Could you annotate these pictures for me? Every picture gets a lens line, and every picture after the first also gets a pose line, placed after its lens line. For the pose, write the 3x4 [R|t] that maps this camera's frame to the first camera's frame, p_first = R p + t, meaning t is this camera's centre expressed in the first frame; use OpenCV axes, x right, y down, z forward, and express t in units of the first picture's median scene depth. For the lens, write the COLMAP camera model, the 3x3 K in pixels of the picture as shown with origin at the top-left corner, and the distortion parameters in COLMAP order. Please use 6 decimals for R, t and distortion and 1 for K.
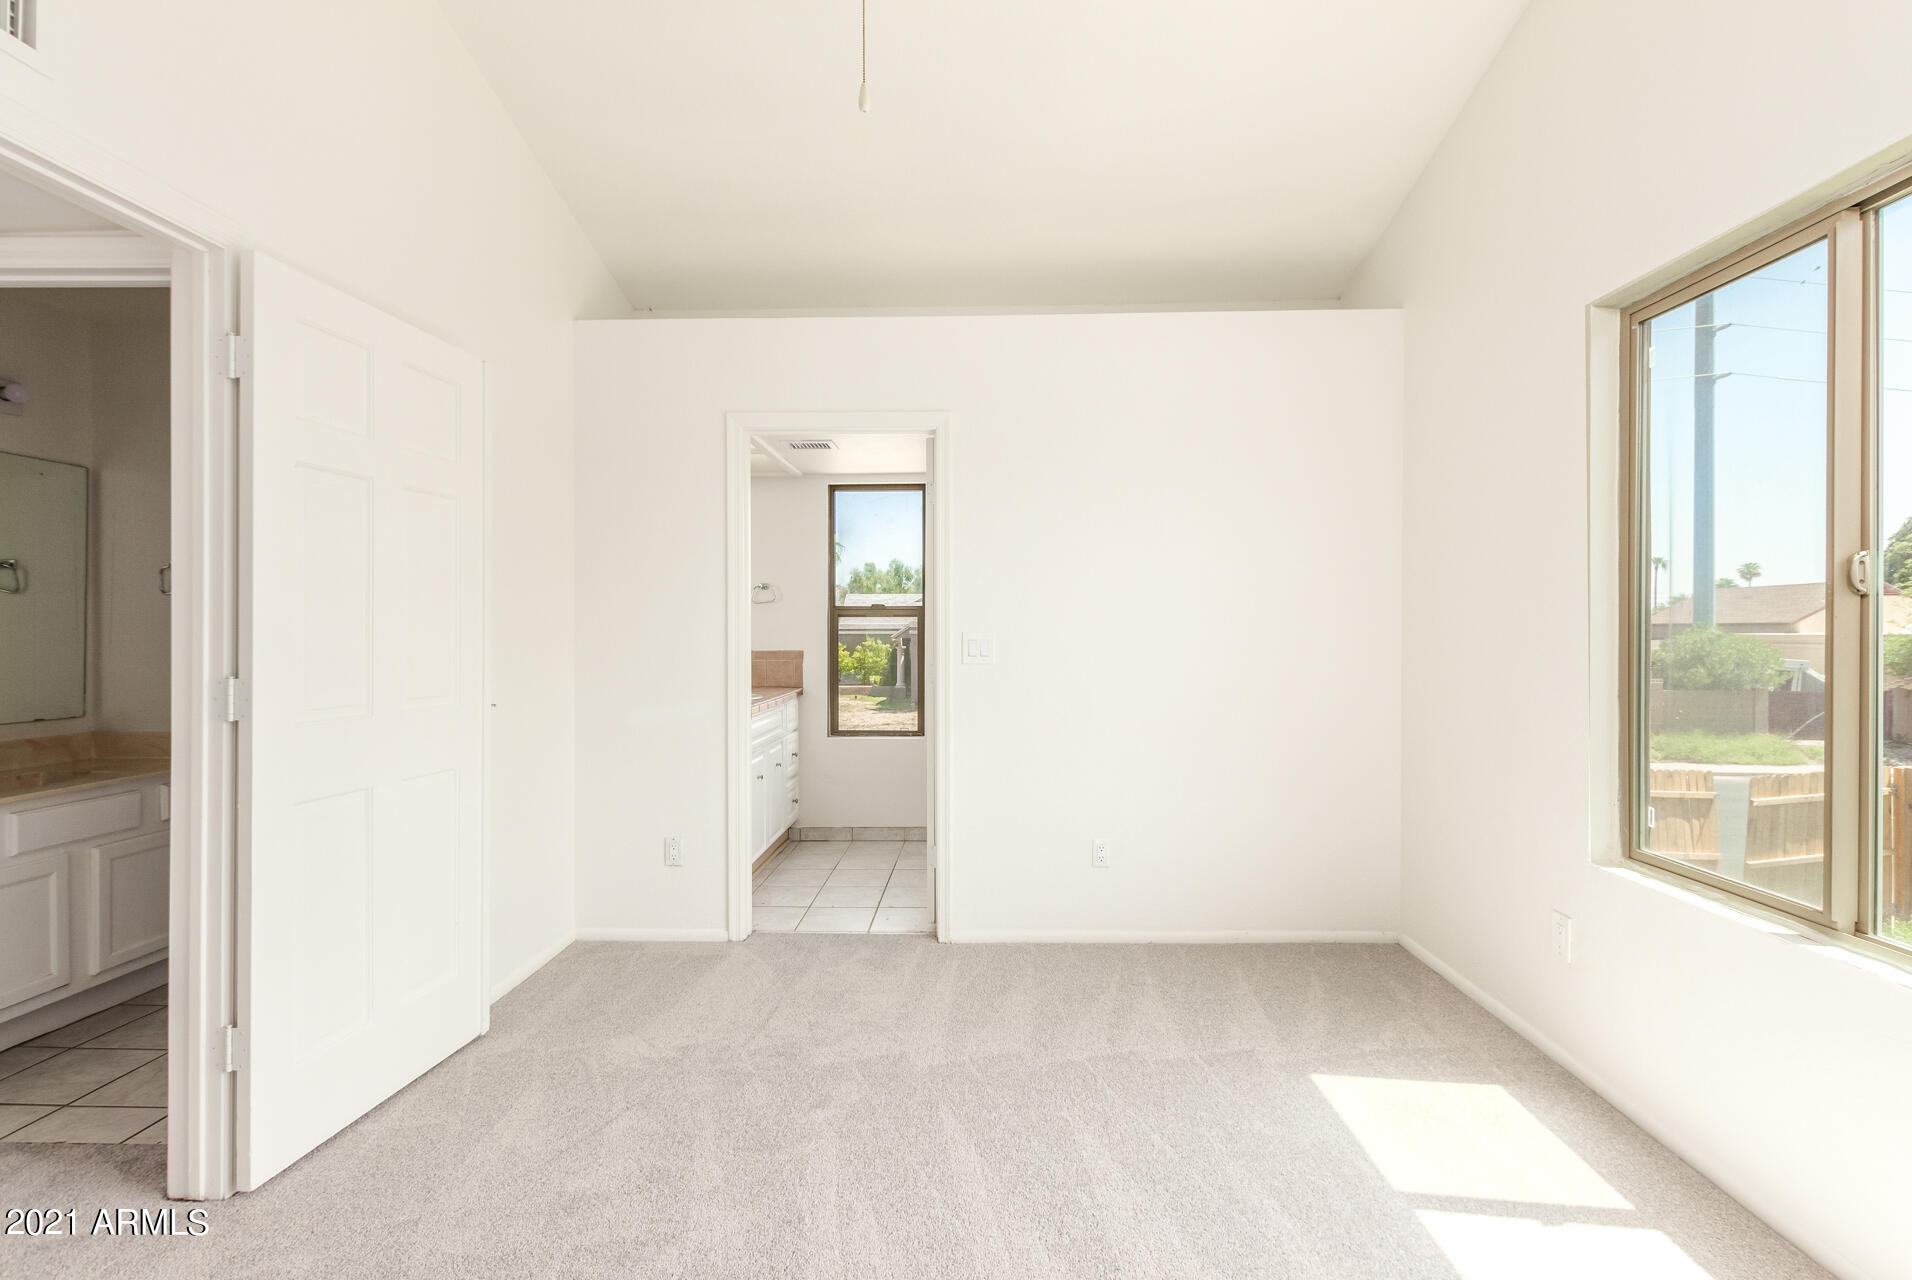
lens RADIAL K [[863.9, 0, 962.6], [0, 863.9, 636.5], [0, 0, 1]] dist [-0.003426, 0.000257]
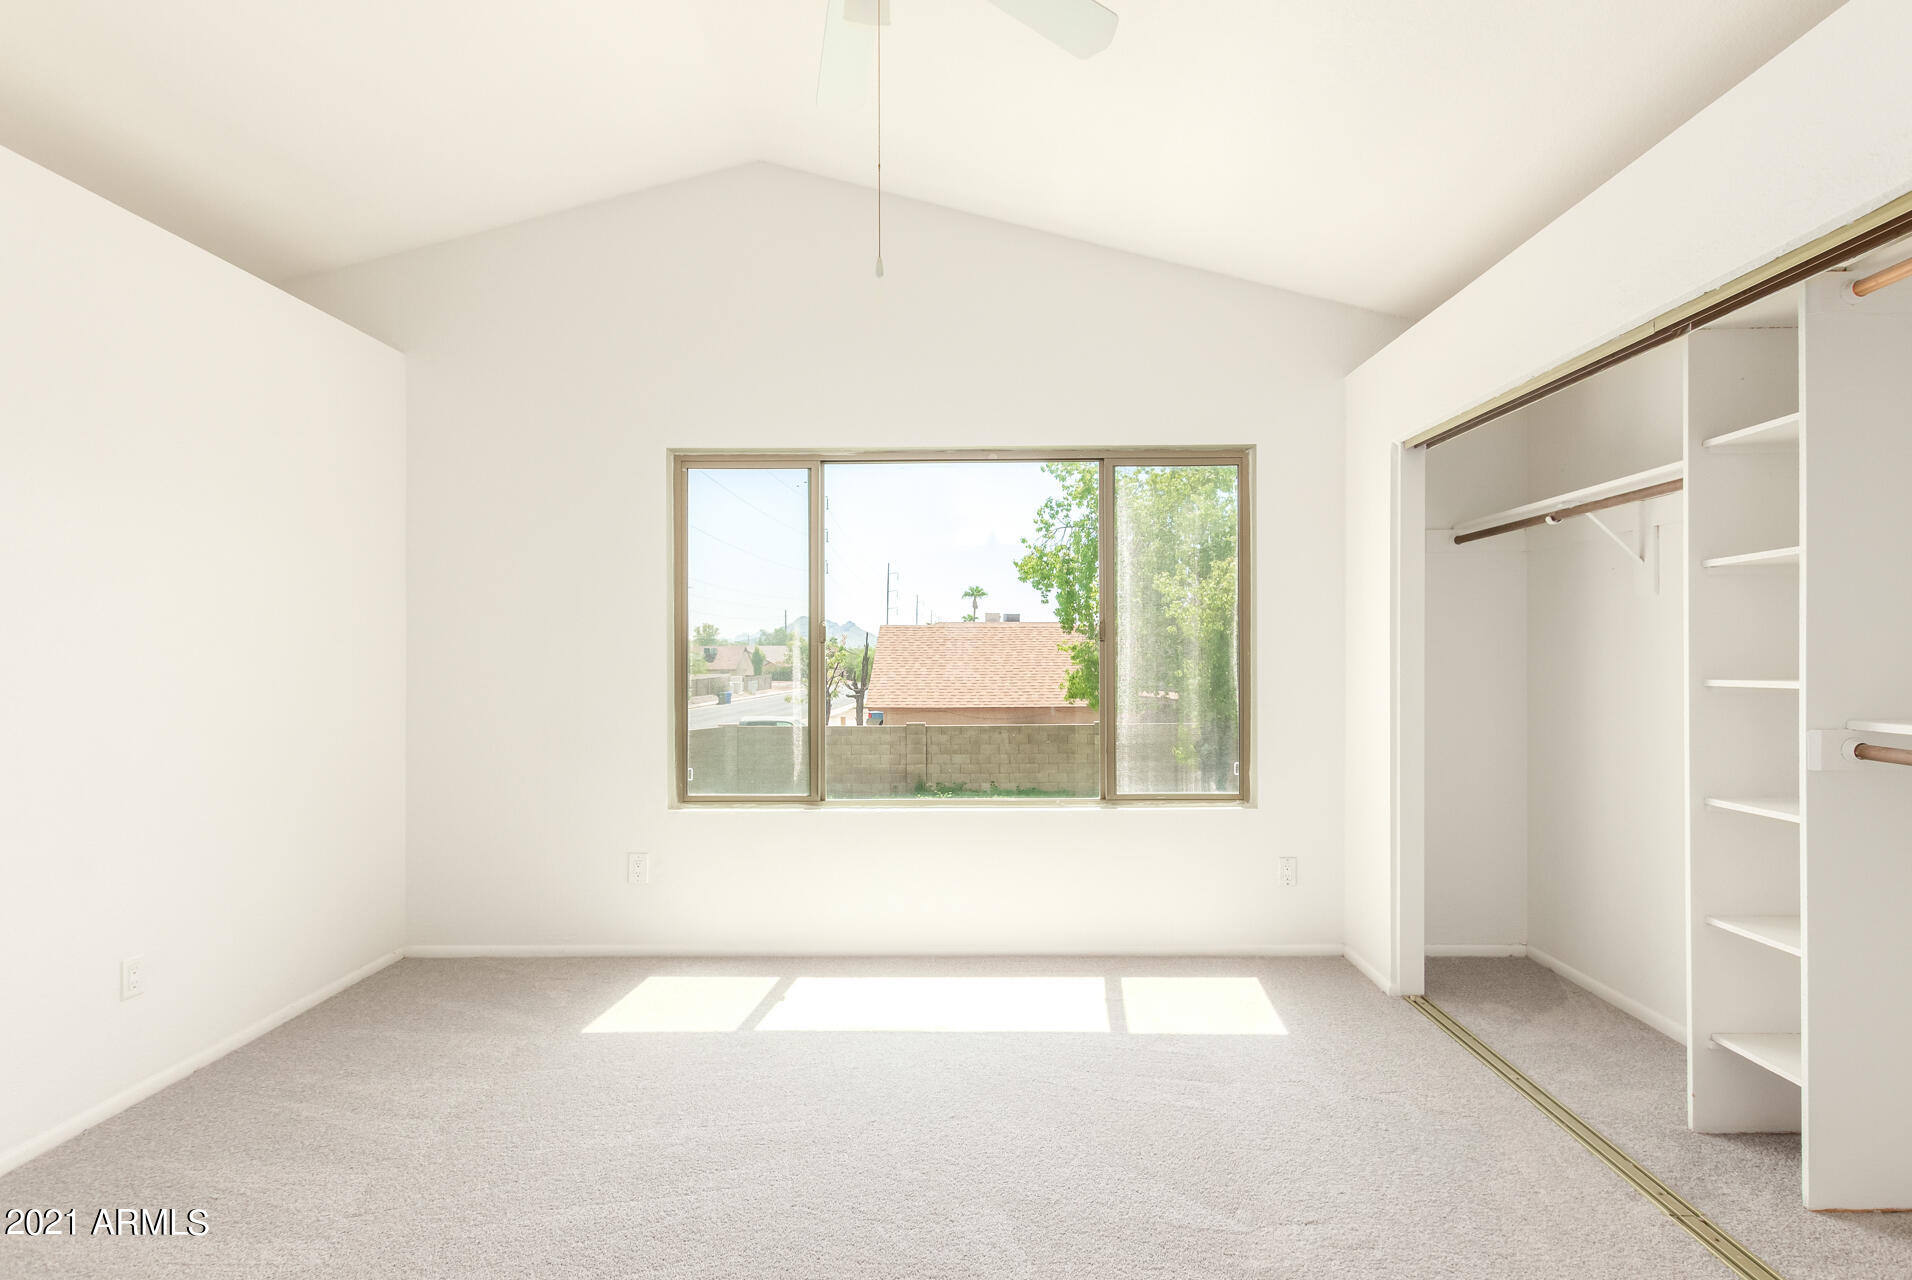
lens RADIAL K [[863.9, 0, 968.1], [0, 863.9, 643.2], [0, 0, 1]] dist [-0.003426, 0.000257]
pose [[-0.018574, 0.017811, 0.999669, -0.813035], [0.005434, 0.999828, -0.017713, -0.003785], [-0.999813, 0.005103, -0.018668, 0.489246]]
